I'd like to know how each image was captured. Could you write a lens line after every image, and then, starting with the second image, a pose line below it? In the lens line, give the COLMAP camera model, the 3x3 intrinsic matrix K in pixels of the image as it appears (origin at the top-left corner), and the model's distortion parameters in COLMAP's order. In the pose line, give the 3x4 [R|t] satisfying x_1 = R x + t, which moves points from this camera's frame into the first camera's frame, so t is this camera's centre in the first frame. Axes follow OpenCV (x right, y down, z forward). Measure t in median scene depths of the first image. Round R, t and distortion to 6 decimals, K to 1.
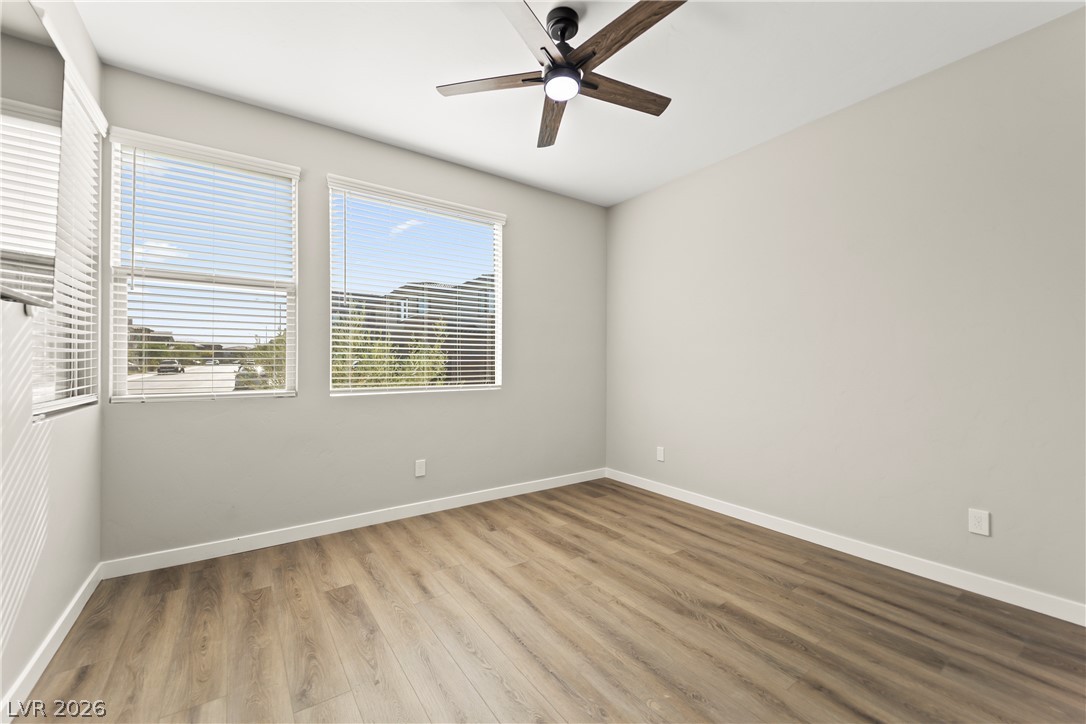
lens RADIAL K [[435.6, 0, 534.8], [0, 435.6, 359.2], [0, 0, 1]] dist [0.000893, -0.008963]
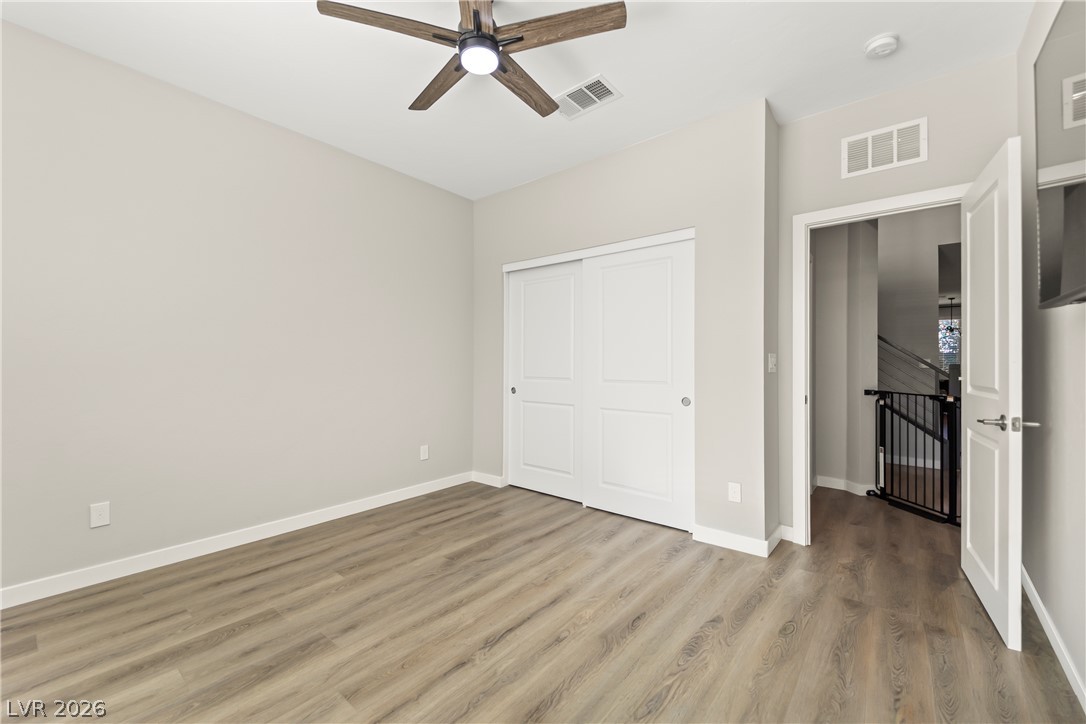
lens RADIAL K [[435.6, 0, 534.8], [0, 435.6, 359.2], [0, 0, 1]] dist [0.000893, -0.008963]
pose [[-0.274361, -0.003533, 0.961620, -0.680264], [-0.010876, 0.999941, 0.000571, -0.008454], [-0.961565, -0.010302, -0.274383, 0.902832]]
